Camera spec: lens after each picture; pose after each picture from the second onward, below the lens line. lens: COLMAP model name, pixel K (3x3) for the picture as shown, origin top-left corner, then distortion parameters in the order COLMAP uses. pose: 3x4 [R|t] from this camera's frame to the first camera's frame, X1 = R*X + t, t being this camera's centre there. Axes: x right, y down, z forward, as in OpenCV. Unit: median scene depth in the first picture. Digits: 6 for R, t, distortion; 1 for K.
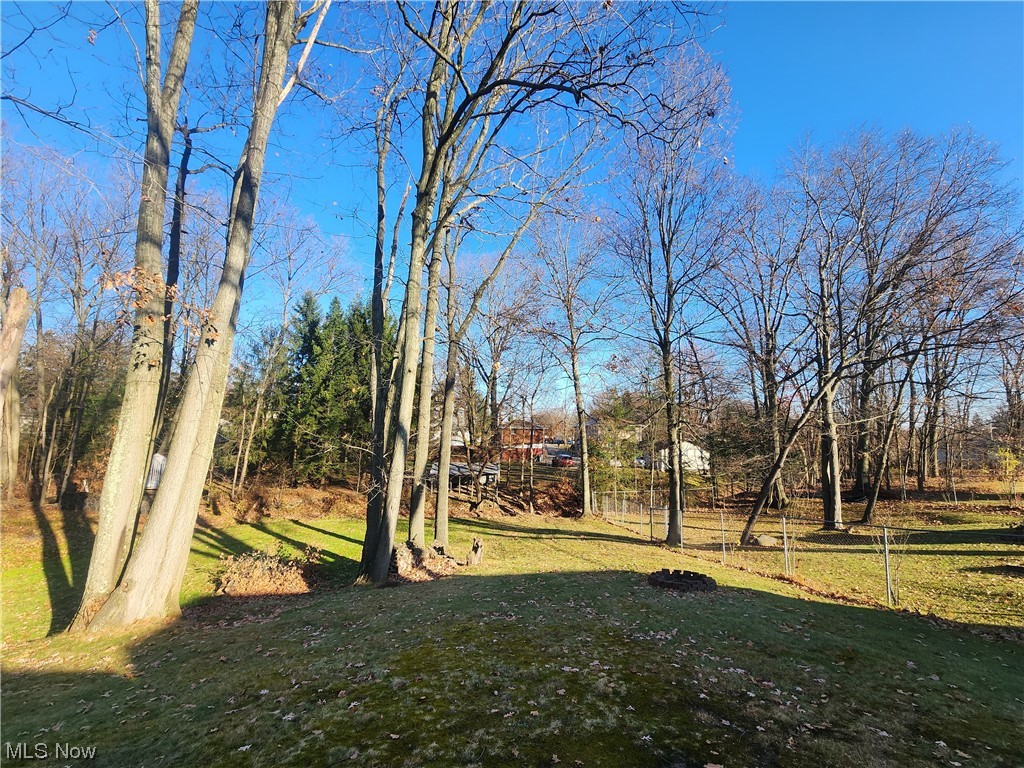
lens RADIAL K [[419.8, 0, 513.7], [0, 419.8, 385.8], [0, 0, 1]] dist [0.004323, -0.001186]
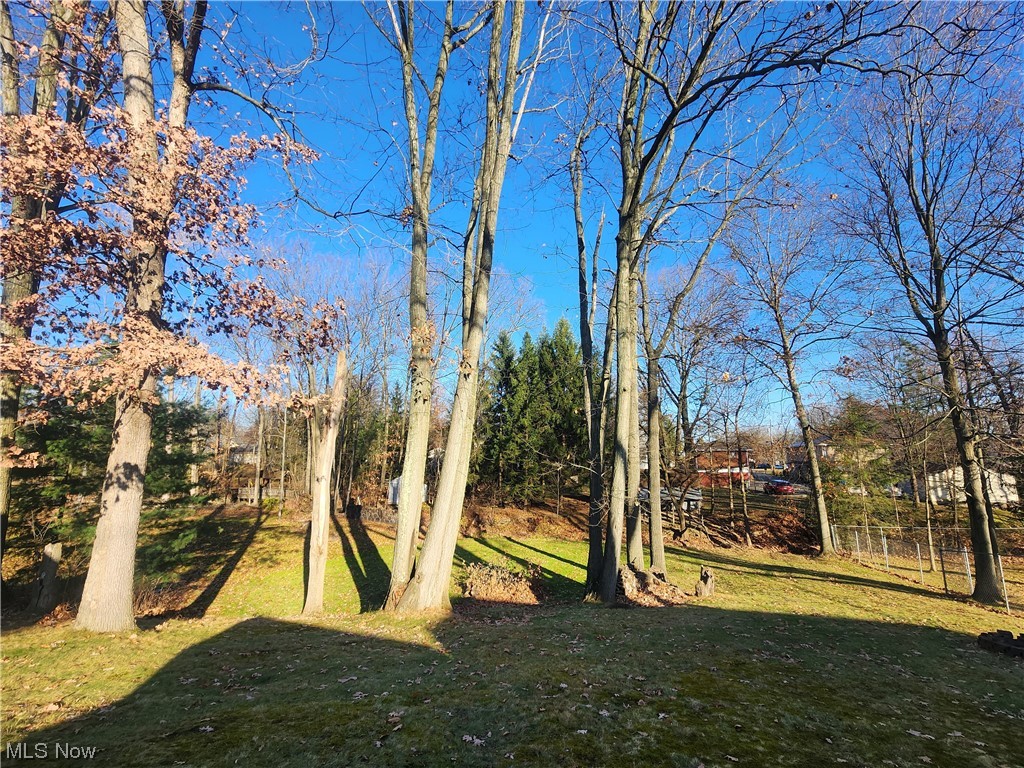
lens RADIAL K [[419.8, 0, 514.4], [0, 419.8, 387.2], [0, 0, 1]] dist [0.004323, -0.001186]
pose [[0.915741, -0.079271, -0.393871, -0.063391], [0.056942, 0.996054, -0.068078, 0.007829], [0.397713, 0.039914, 0.916641, -0.021498]]
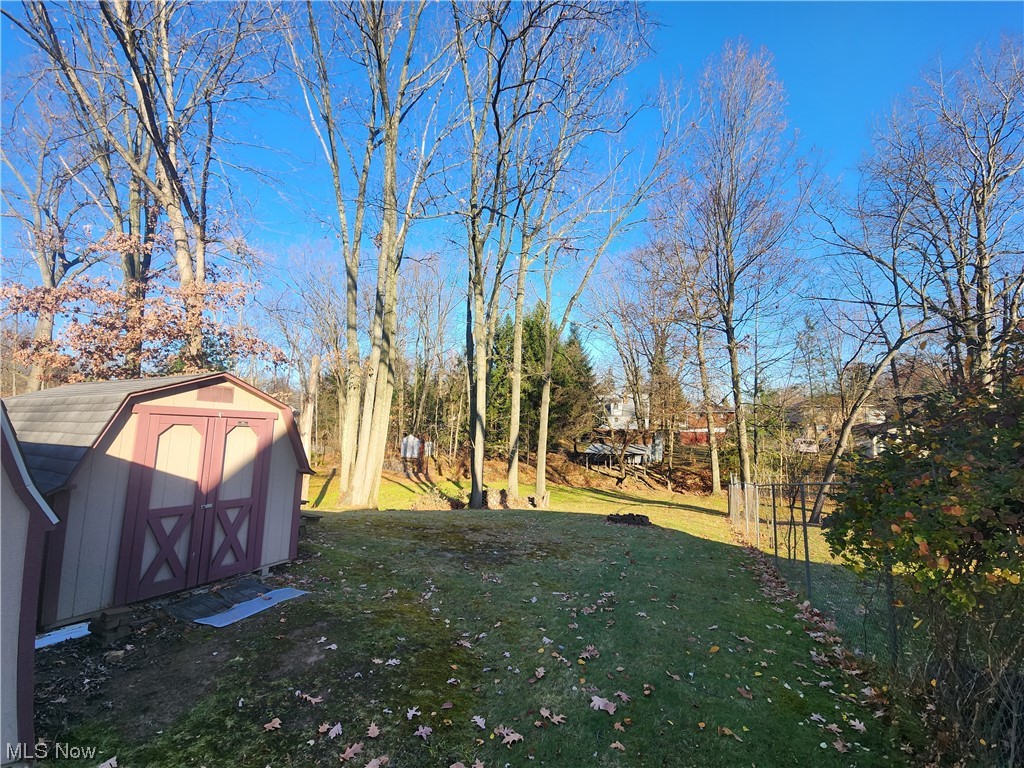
lens RADIAL K [[419.8, 0, 519.1], [0, 419.8, 385.6], [0, 0, 1]] dist [0.004323, -0.001186]
pose [[0.868352, -0.055728, -0.492808, 0.459770], [0.071142, 0.997387, 0.012570, -0.013360], [0.490820, -0.045975, 0.870047, -0.220474]]
